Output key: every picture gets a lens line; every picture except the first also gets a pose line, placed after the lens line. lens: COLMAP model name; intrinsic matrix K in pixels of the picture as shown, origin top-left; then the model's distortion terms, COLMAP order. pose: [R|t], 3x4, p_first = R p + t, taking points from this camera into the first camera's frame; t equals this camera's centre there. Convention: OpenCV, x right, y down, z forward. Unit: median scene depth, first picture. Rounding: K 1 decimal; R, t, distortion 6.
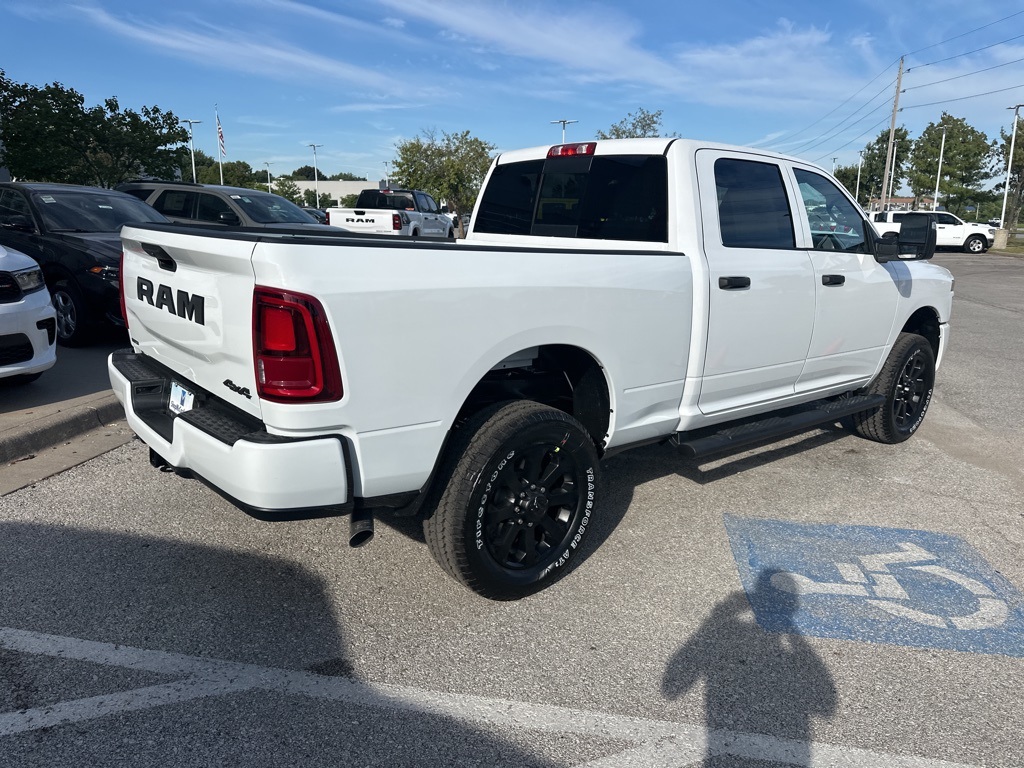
lens RADIAL K [[719.0, 0, 511.0], [0, 719.0, 382.1], [0, 0, 1]] dist [0.032410, -0.038713]
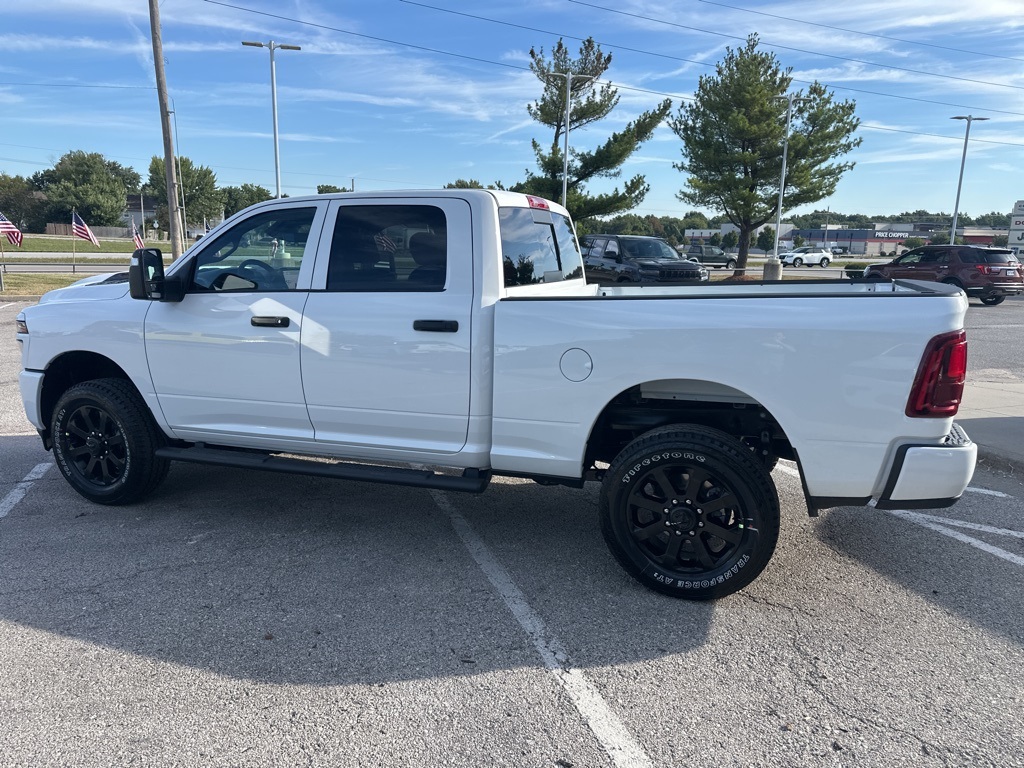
lens RADIAL K [[719.0, 0, 512.6], [0, 719.0, 389.9], [0, 0, 1]] dist [0.032410, -0.038713]
pose [[-0.479772, -0.197677, 0.854835, -0.982349], [0.179121, 0.931703, 0.315983, -0.457586], [-0.858915, 0.304719, -0.411597, 1.749619]]
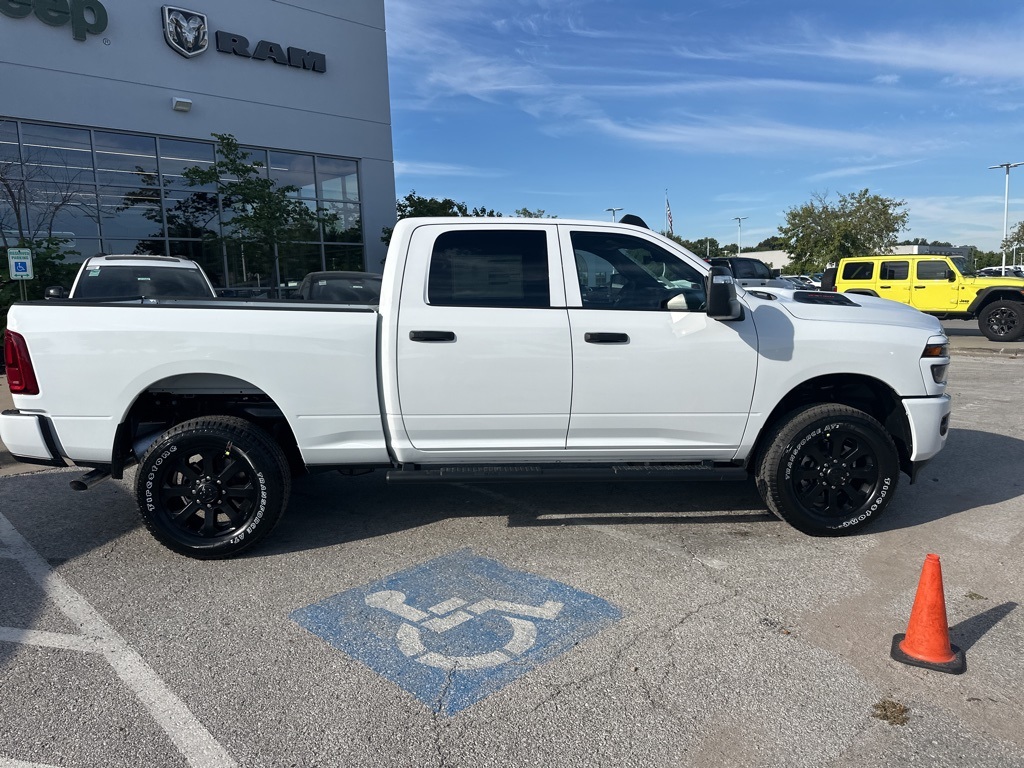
lens RADIAL K [[719.0, 0, 510.4], [0, 719.0, 381.2], [0, 0, 1]] dist [0.032410, -0.038713]
pose [[0.813725, 0.043925, -0.579588, 1.079767], [-0.099171, 0.993012, -0.063975, -0.005731], [0.572727, 0.109537, 0.812395, 0.148553]]
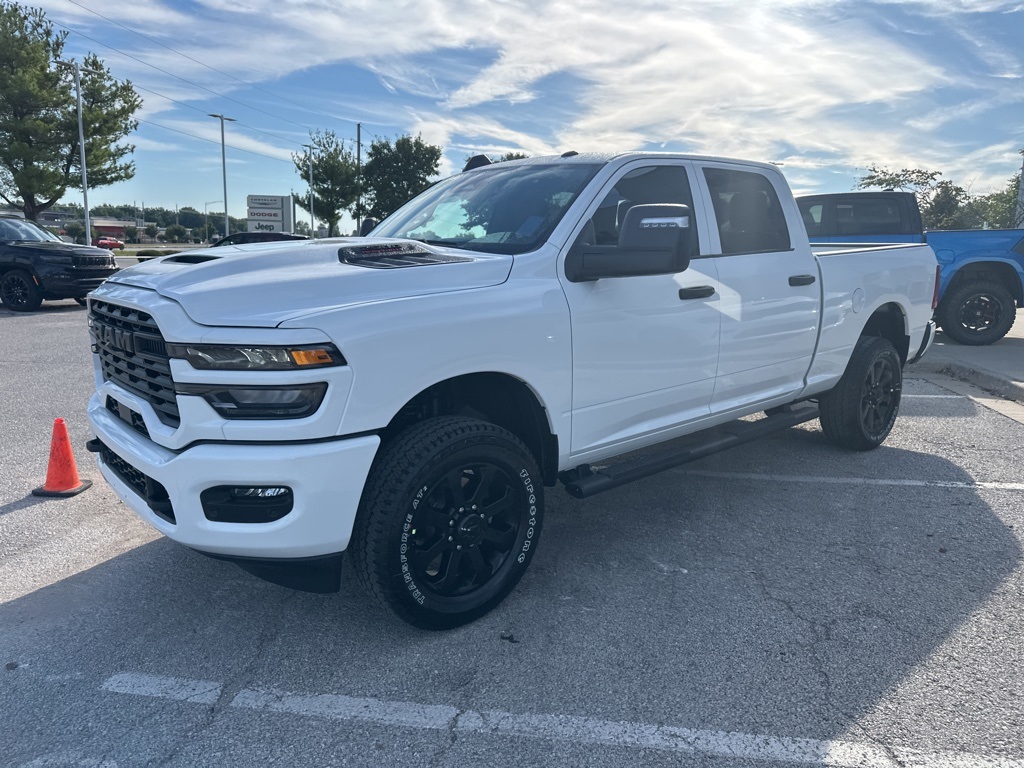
lens RADIAL K [[719.0, 0, 508.4], [0, 719.0, 382.9], [0, 0, 1]] dist [0.032410, -0.038713]
pose [[-0.999492, -0.029365, -0.012416, 0.447477], [-0.031876, 0.913385, 0.405846, -0.551484], [-0.000577, 0.406036, -0.913857, 2.542389]]
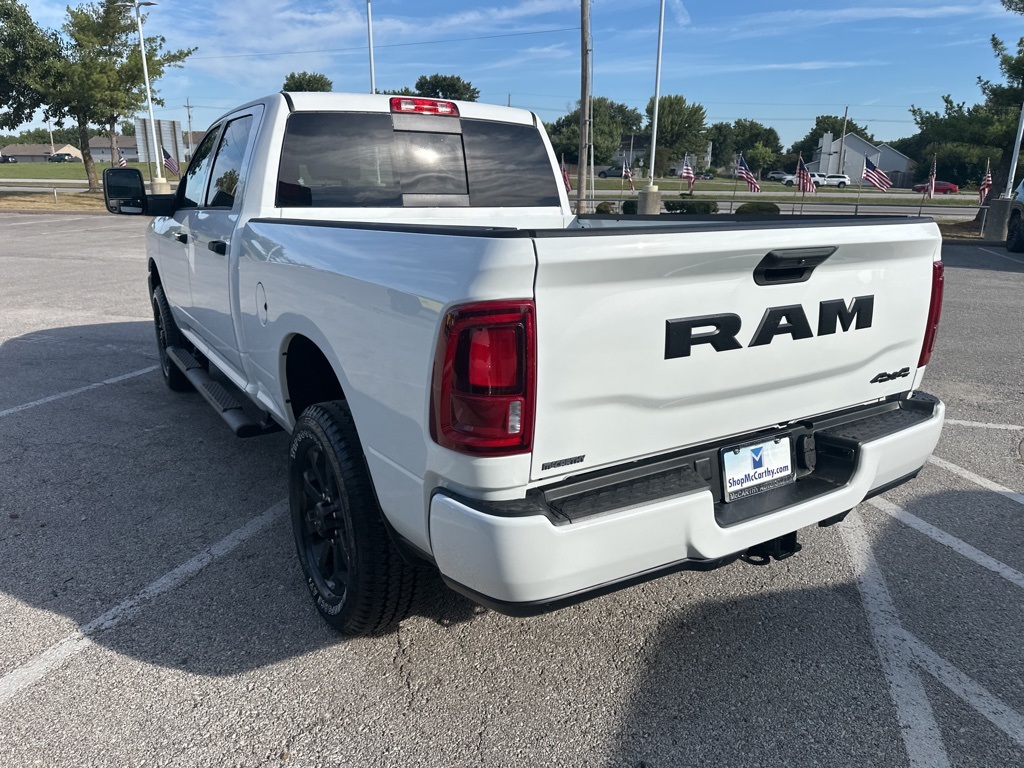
lens RADIAL K [[719.0, 0, 506.5], [0, 719.0, 387.6], [0, 0, 1]] dist [0.032410, -0.038713]
pose [[0.144552, -0.295091, 0.944471, -0.929578], [0.218075, 0.940528, 0.260482, -0.231929], [-0.965167, 0.168312, 0.200307, 0.876405]]
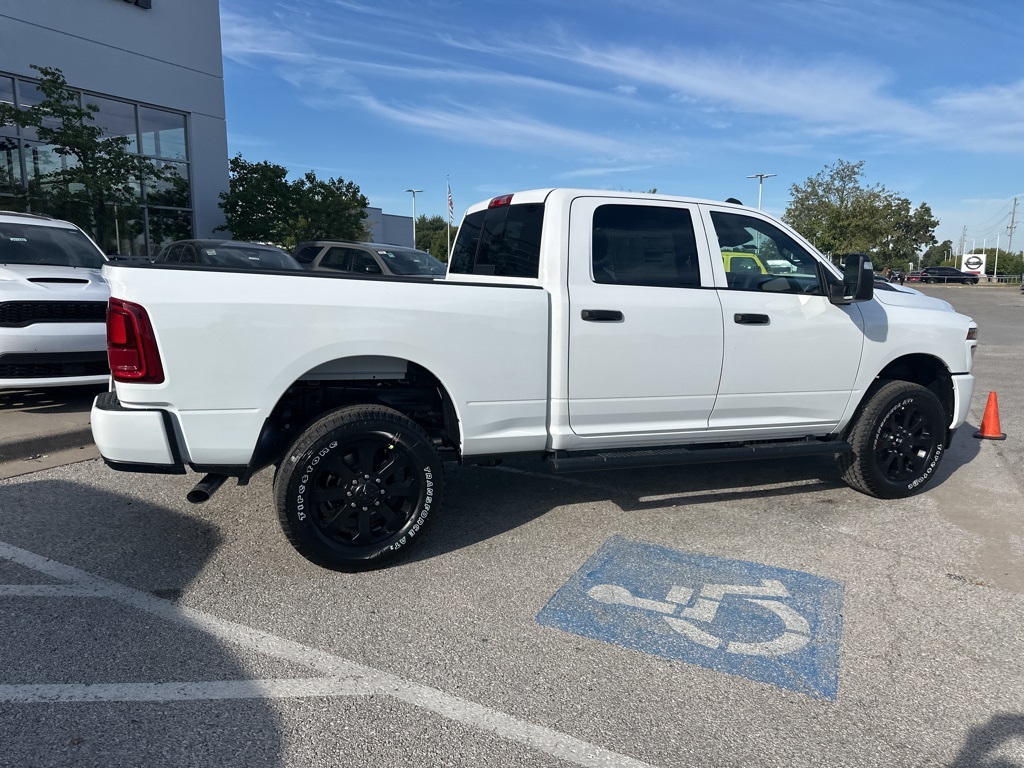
lens RADIAL K [[719.0, 0, 511.4], [0, 719.0, 381.0], [0, 0, 1]] dist [0.032410, -0.038713]
pose [[0.955706, 0.043755, -0.291052, 0.497510], [-0.066379, 0.995453, -0.068312, 0.044595], [0.286739, 0.084606, 0.954265, -0.067372]]
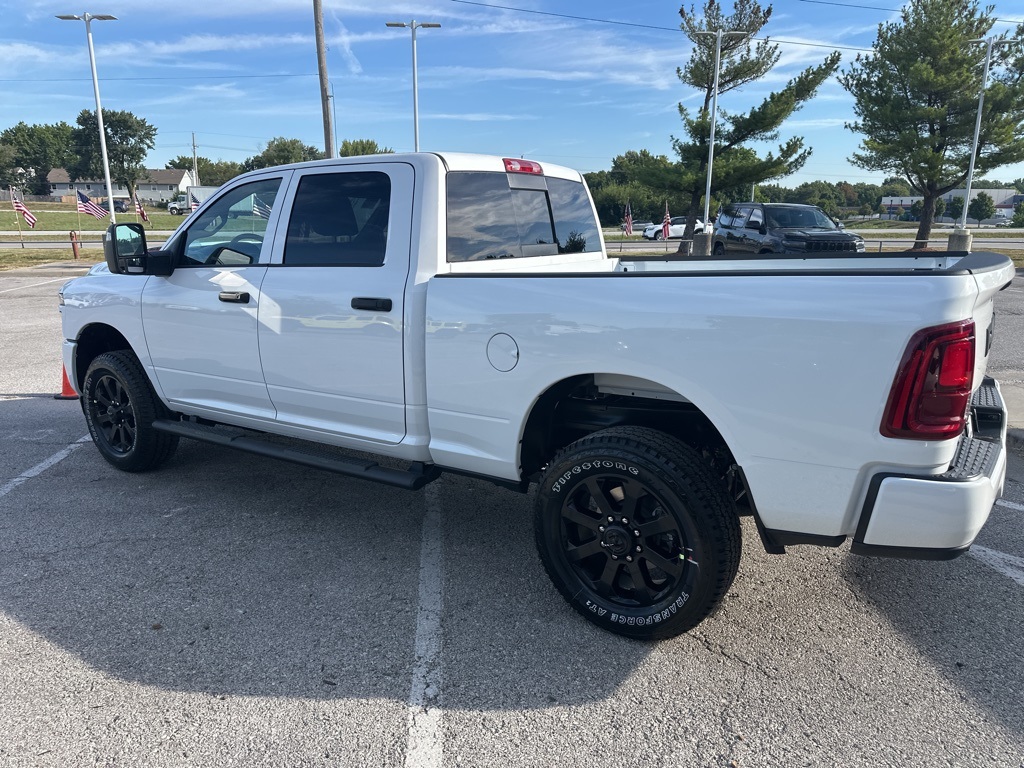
lens RADIAL K [[719.0, 0, 508.5], [0, 719.0, 379.3], [0, 0, 1]] dist [0.032410, -0.038713]
pose [[-0.260604, -0.229165, 0.937853, -0.982357], [0.217104, 0.932630, 0.288215, -0.378625], [-0.940719, 0.278722, -0.193295, 1.435385]]
